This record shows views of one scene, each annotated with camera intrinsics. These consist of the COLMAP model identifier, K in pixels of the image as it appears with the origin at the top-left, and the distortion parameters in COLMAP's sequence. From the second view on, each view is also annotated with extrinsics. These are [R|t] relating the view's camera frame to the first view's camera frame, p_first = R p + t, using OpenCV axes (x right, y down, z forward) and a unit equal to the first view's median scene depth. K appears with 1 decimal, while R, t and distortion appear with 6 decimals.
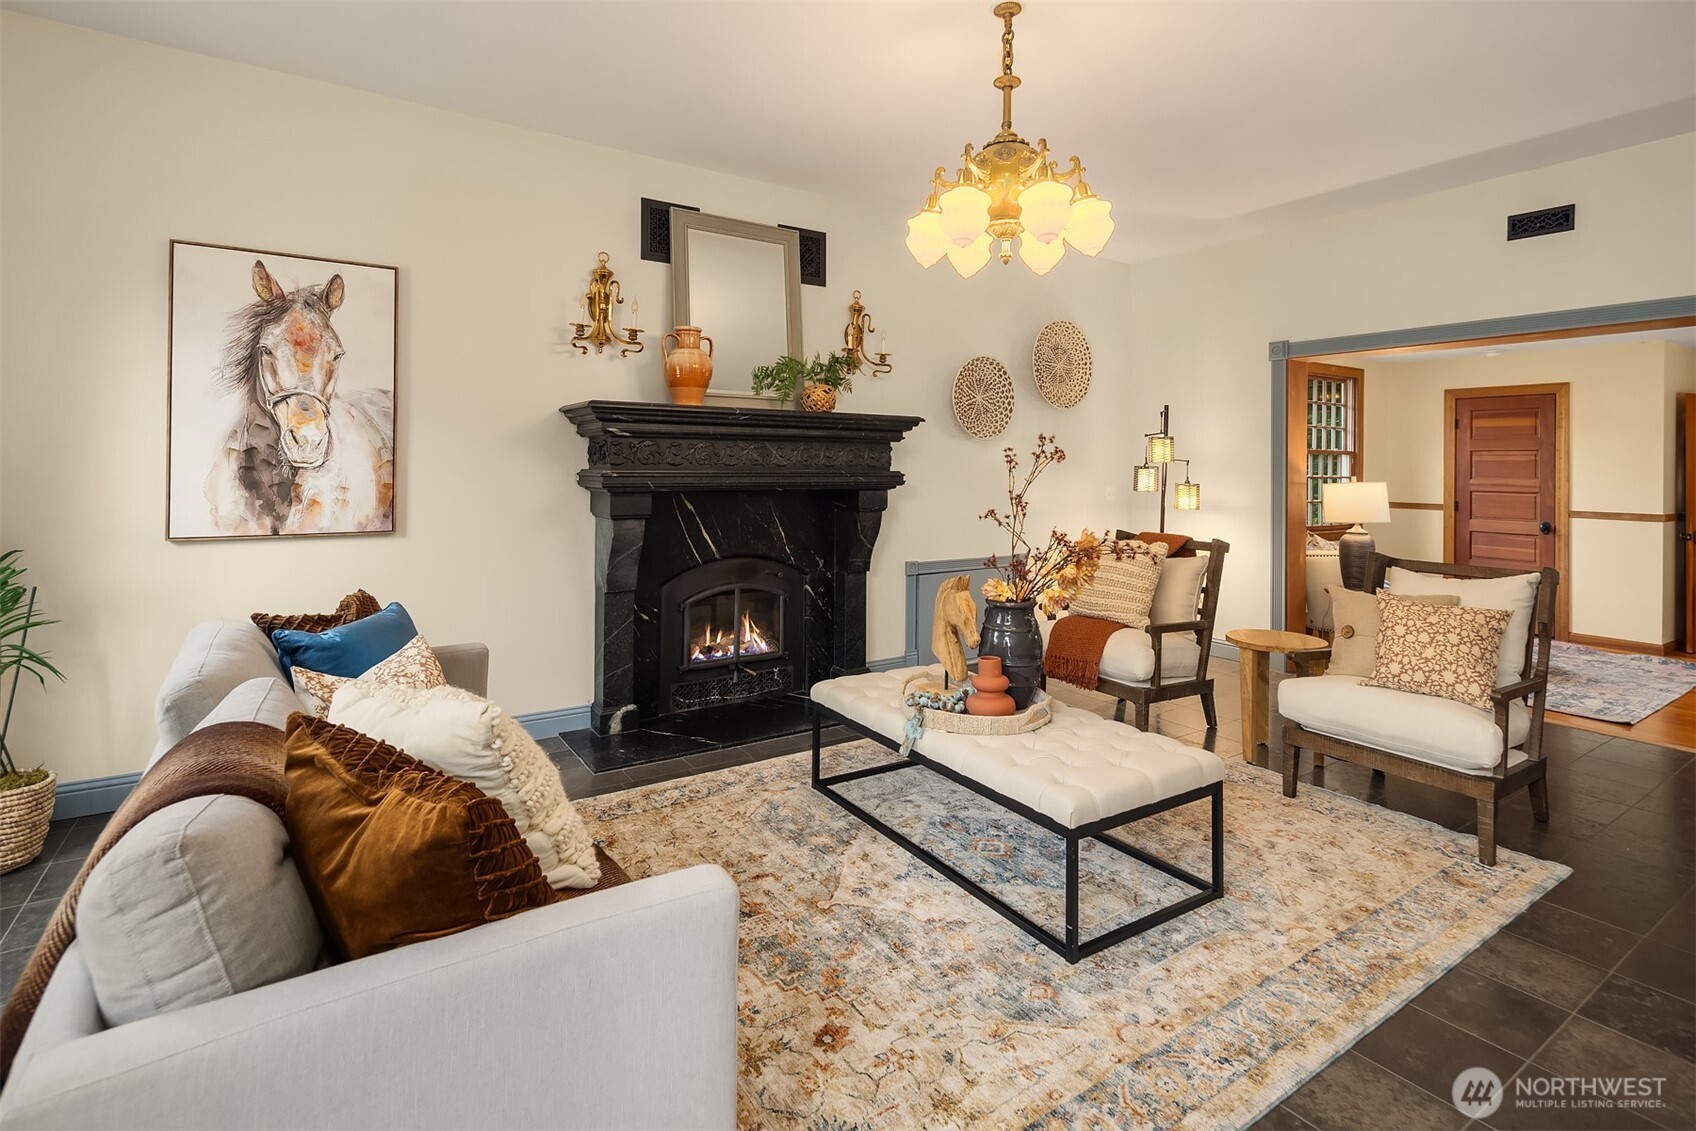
lens RADIAL K [[827.1, 0, 848.4], [0, 827.1, 453.9], [0, 0, 1]] dist [0.001661, -0.001791]
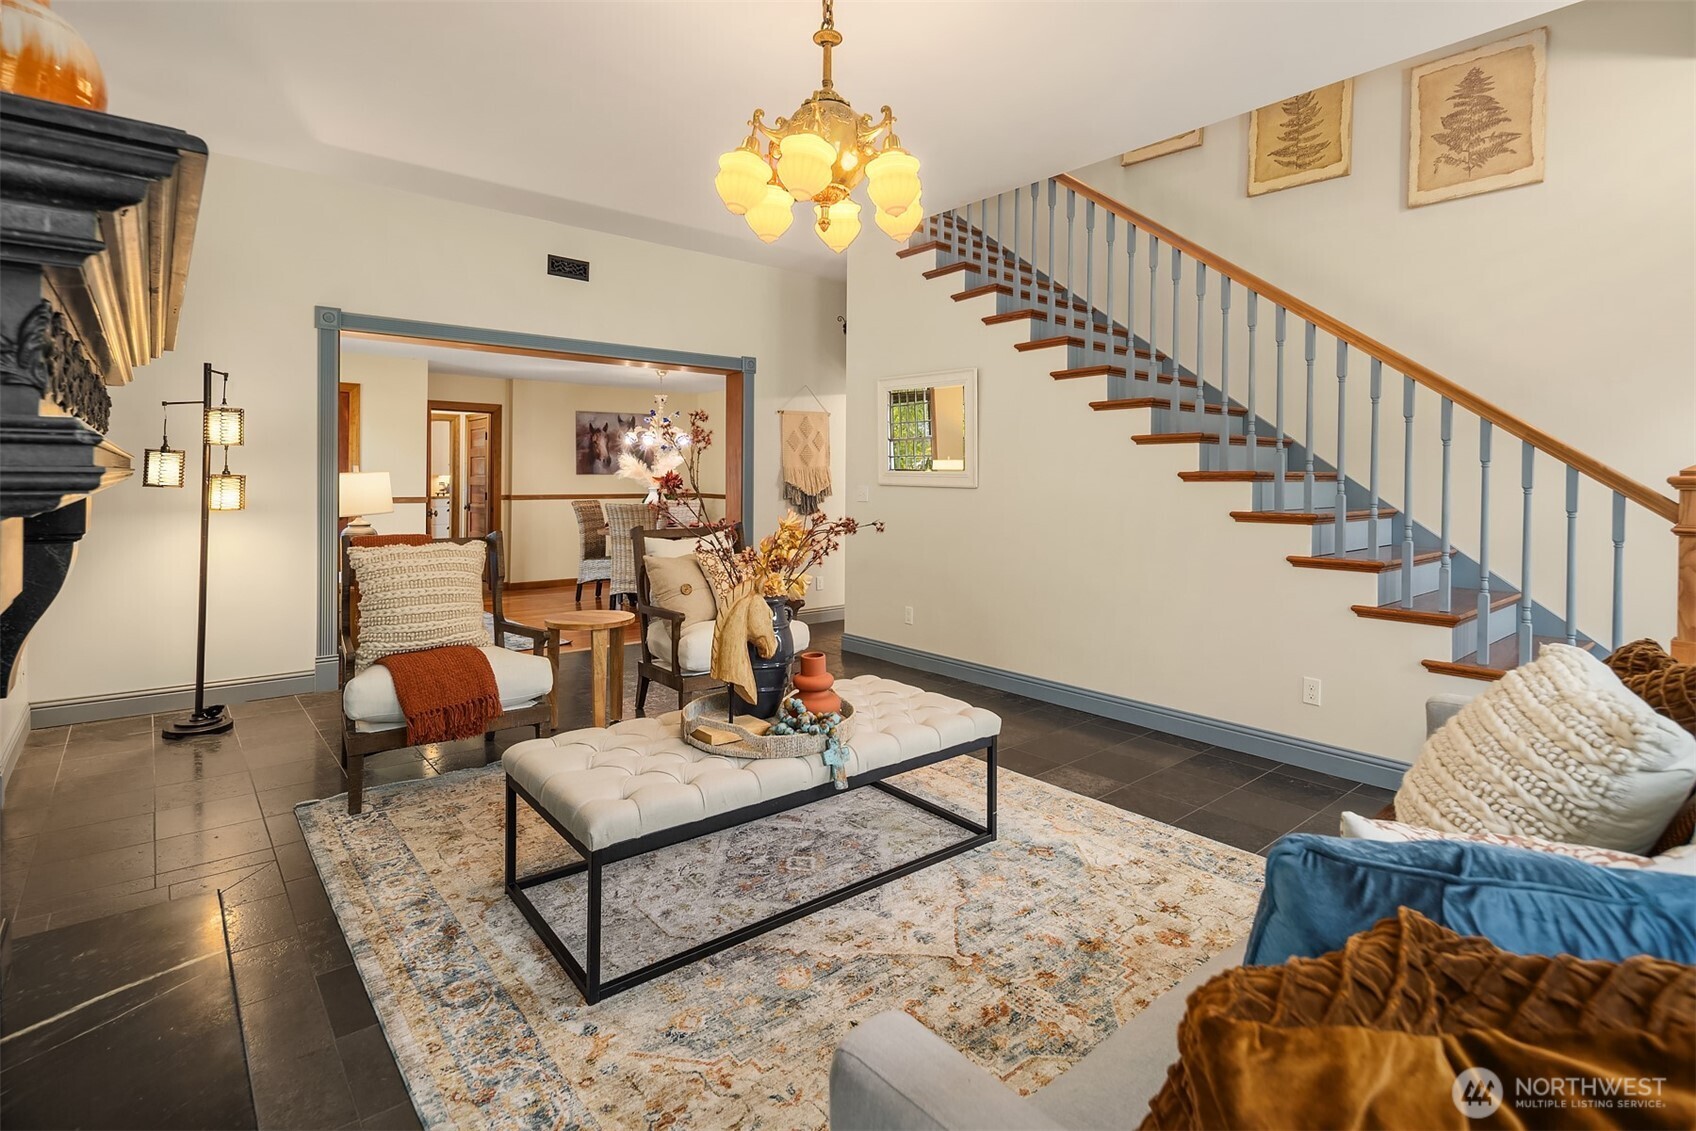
lens RADIAL K [[823.9, 0, 843.8], [0, 823.9, 478.6], [0, 0, 1]] dist [-0.003344, -0.001377]
pose [[-0.111115, -0.012589, 0.993728, -0.507158], [-0.020268, 0.999741, 0.010399, 0.027856], [-0.993601, -0.018985, -0.111342, 0.736055]]
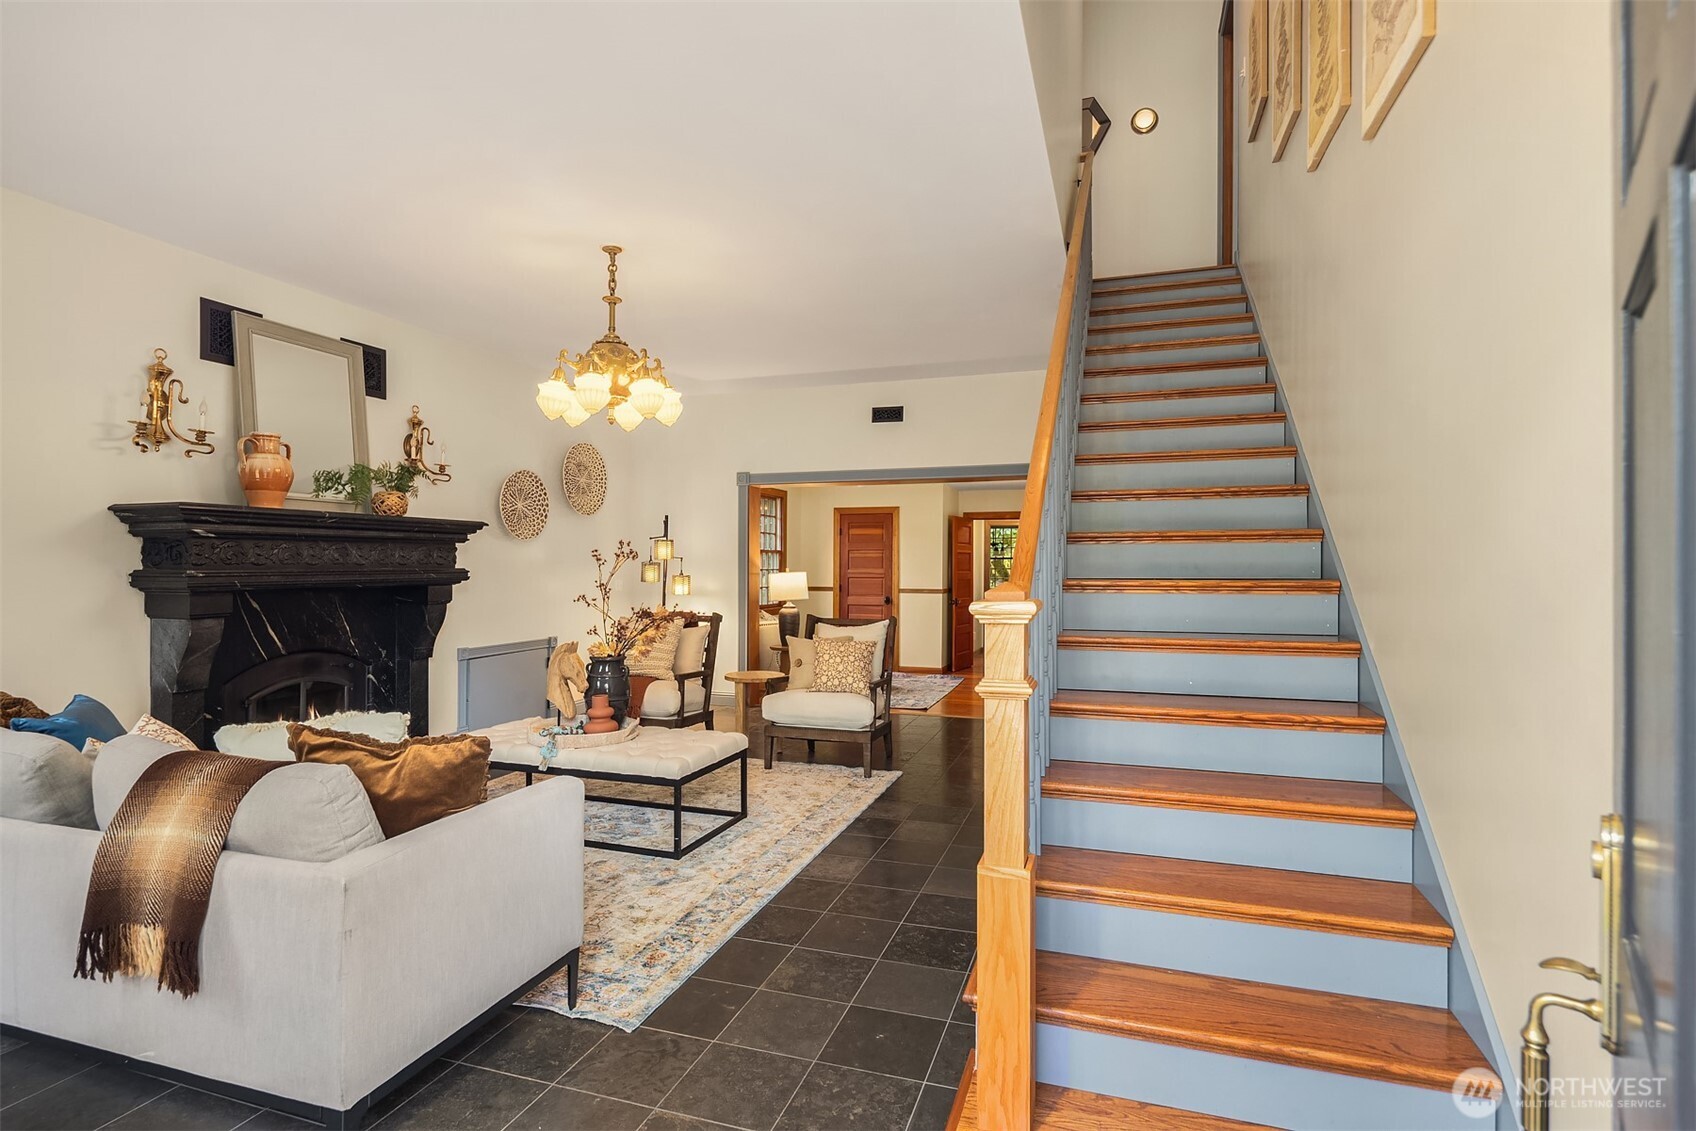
lens RADIAL K [[824.9, 0, 848.0], [0, 824.9, 565.5], [0, 0, 1]] dist [-0.001304, -0.000310]
pose [[0.791353, -0.010086, 0.611276, -0.251678], [-0.001212, 0.999836, 0.018067, -0.005207], [-0.611358, -0.015038, 0.791211, -0.277842]]
